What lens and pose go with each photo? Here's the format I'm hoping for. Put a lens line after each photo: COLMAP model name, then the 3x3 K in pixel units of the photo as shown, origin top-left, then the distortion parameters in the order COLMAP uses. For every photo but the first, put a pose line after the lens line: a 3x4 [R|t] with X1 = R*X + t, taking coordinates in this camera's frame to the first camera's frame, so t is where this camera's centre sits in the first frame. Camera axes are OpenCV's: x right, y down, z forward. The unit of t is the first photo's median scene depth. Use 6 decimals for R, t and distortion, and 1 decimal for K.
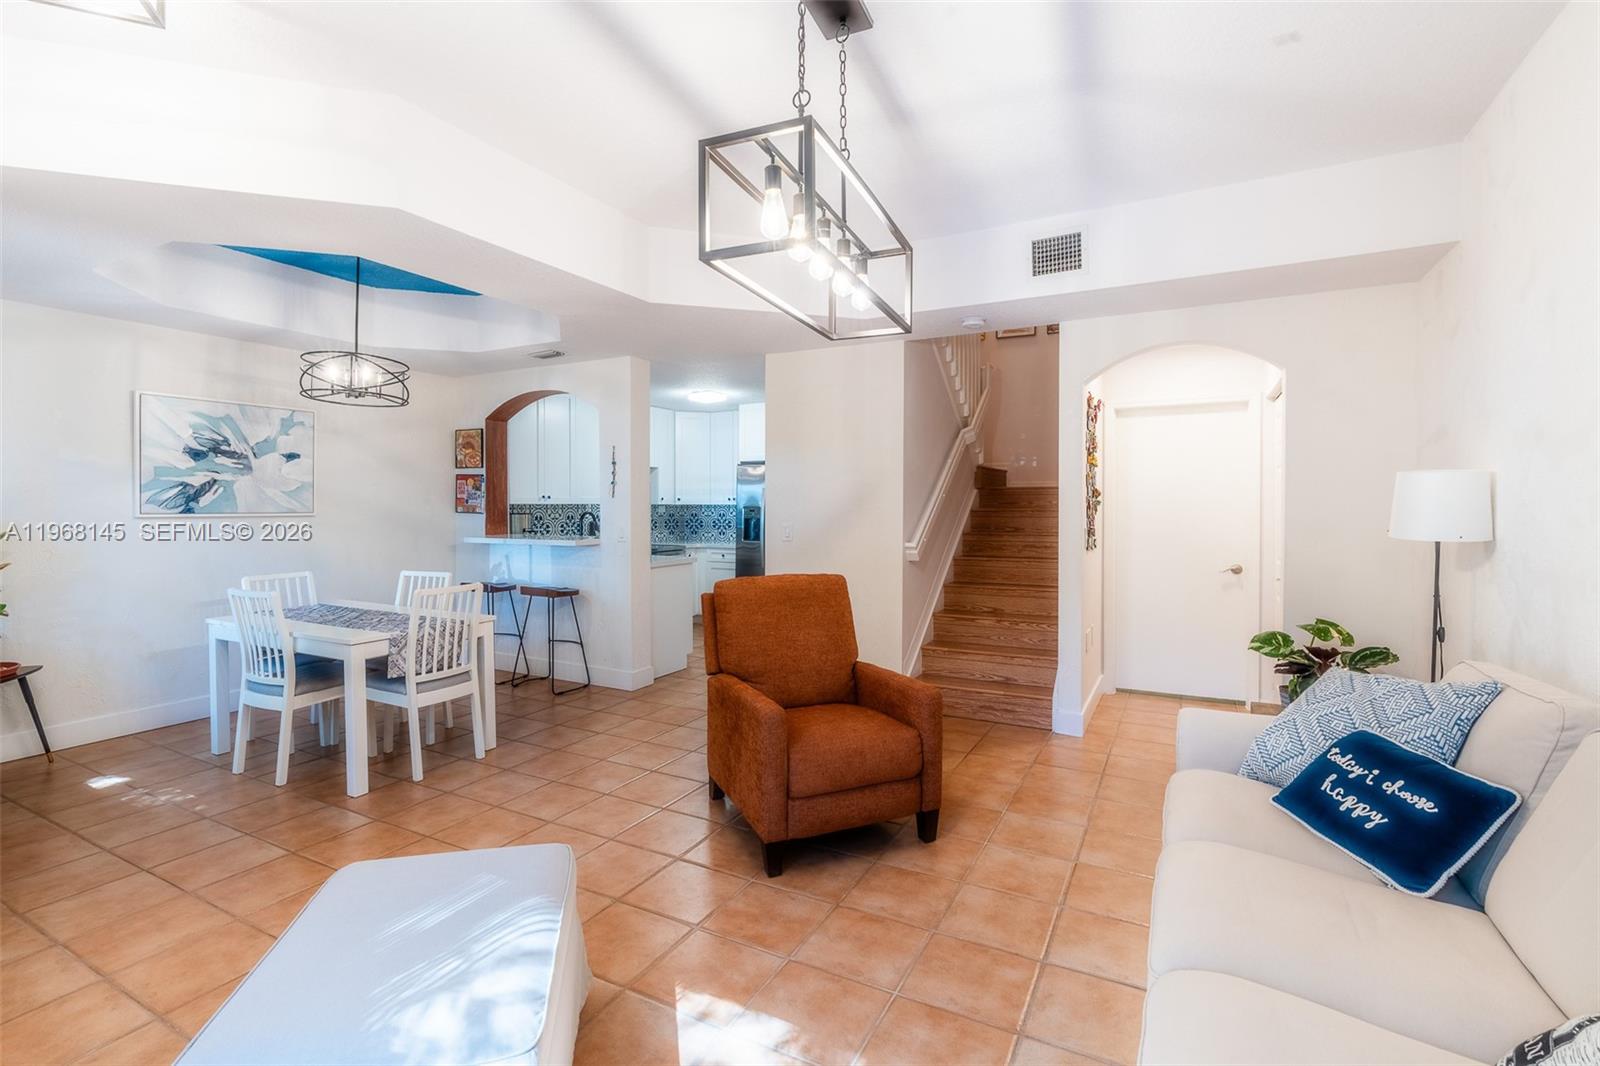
lens RADIAL K [[728.4, 0, 795.5], [0, 728.4, 518.4], [0, 0, 1]] dist [-0.008383, 0.000249]
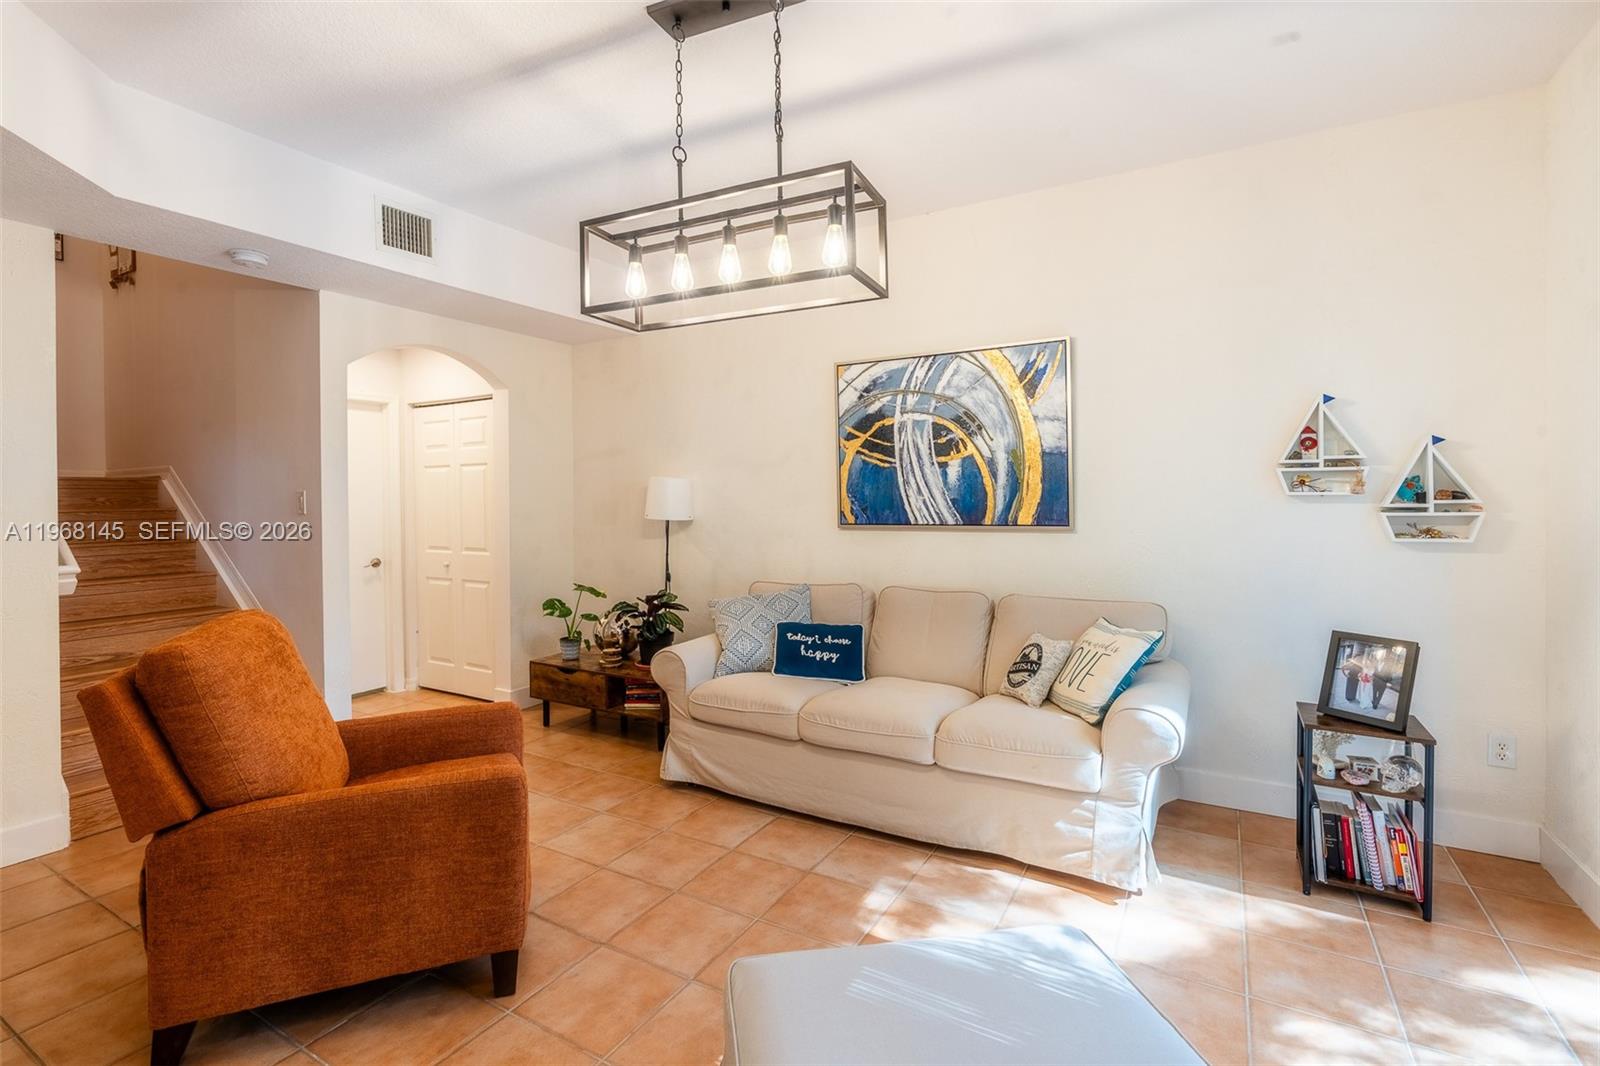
lens RADIAL K [[728.4, 0, 796.7], [0, 728.4, 499.3], [0, 0, 1]] dist [-0.008383, 0.000249]
pose [[0.036462, -0.004079, 0.999327, -0.869044], [0.025489, 0.999670, 0.003150, -0.016943], [-0.999010, 0.025357, 0.036554, 0.745604]]
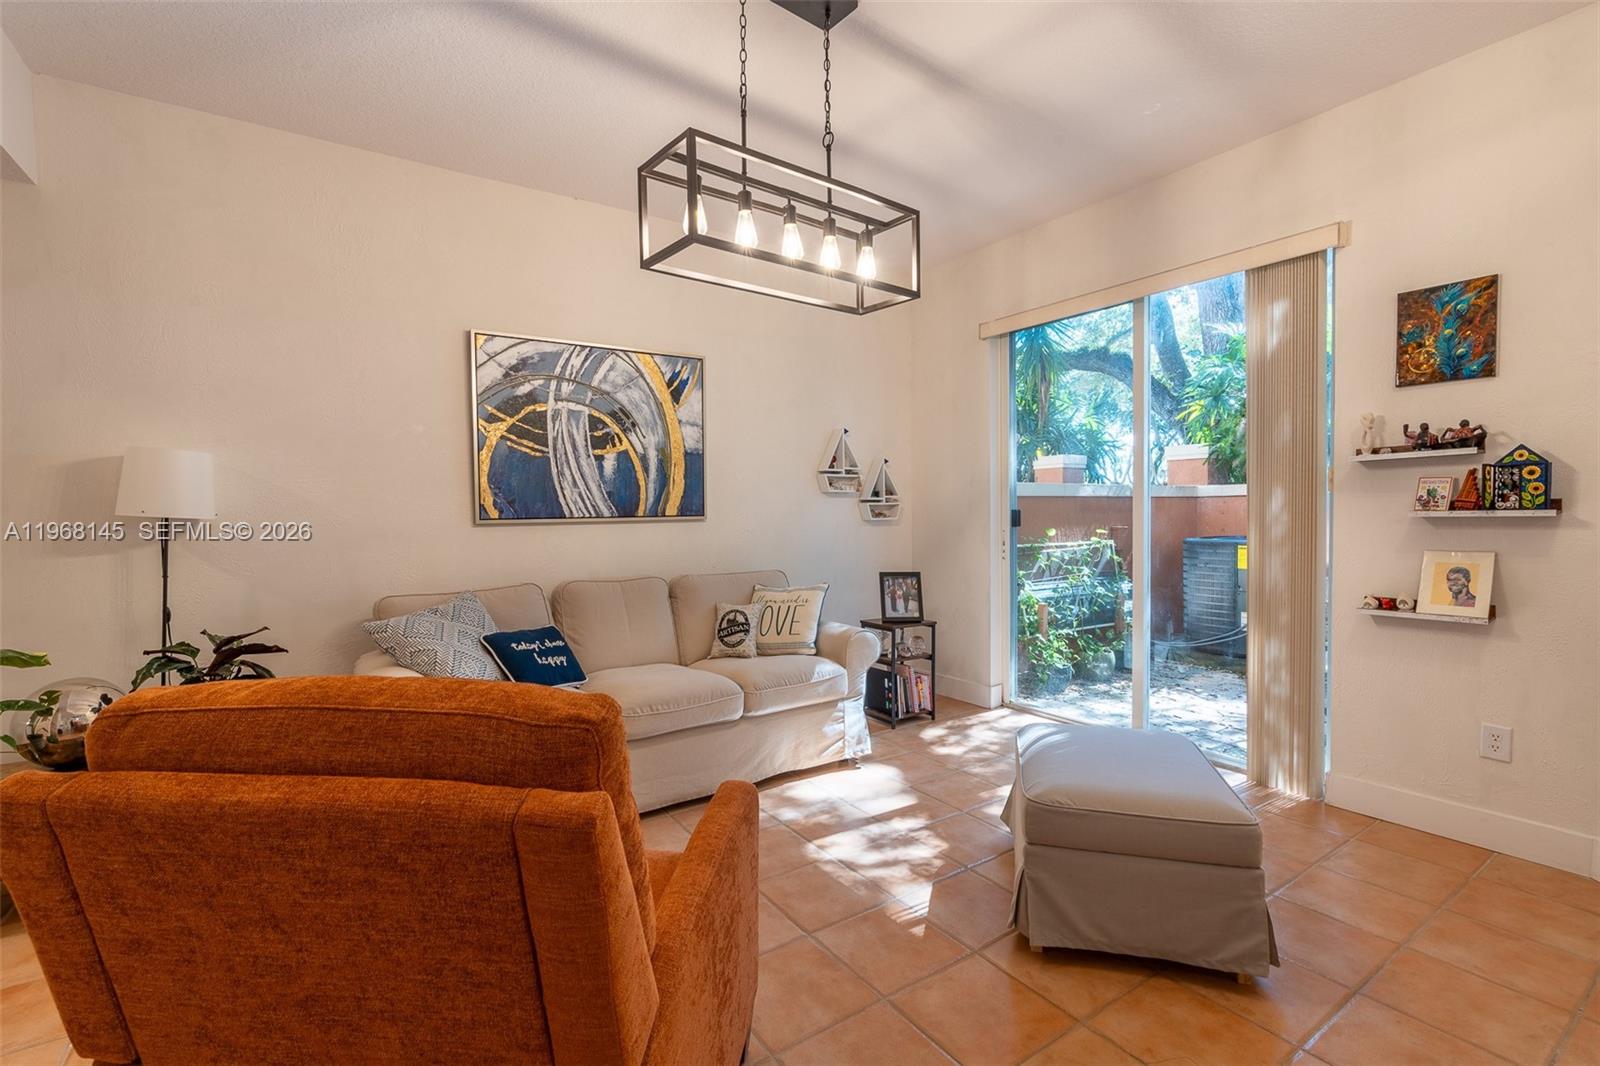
lens RADIAL K [[728.4, 0, 797.2], [0, 728.4, 531.5], [0, 0, 1]] dist [-0.008383, 0.000249]
pose [[-0.885256, -0.006949, 0.465051, -0.406590], [0.016049, 0.998836, 0.045476, 0.016945], [-0.464826, 0.047722, -0.884115, 1.696035]]
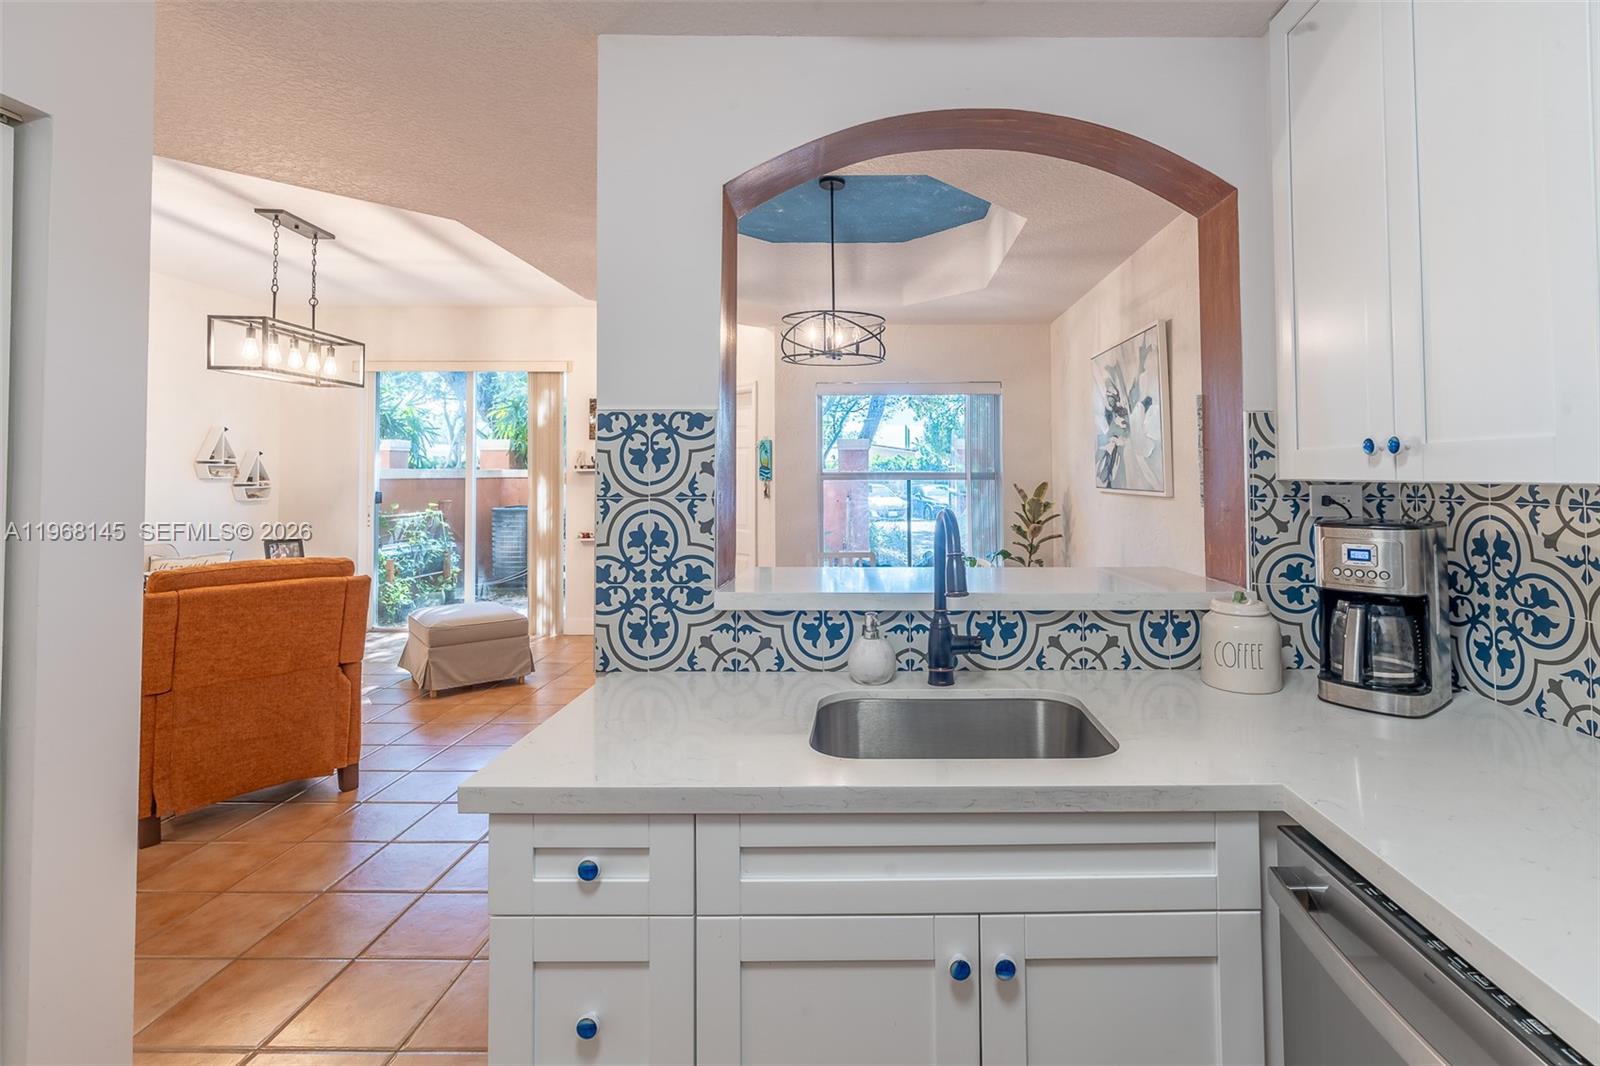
lens RADIAL K [[728.4, 0, 866.1], [0, 728.4, 463.0], [0, 0, 1]] dist [-0.008383, 0.000249]
pose [[-0.884625, -0.009699, -0.466201, -0.373259], [-0.009743, 0.999950, -0.002316, -0.063915], [0.466200, 0.002493, -0.884676, 3.018661]]
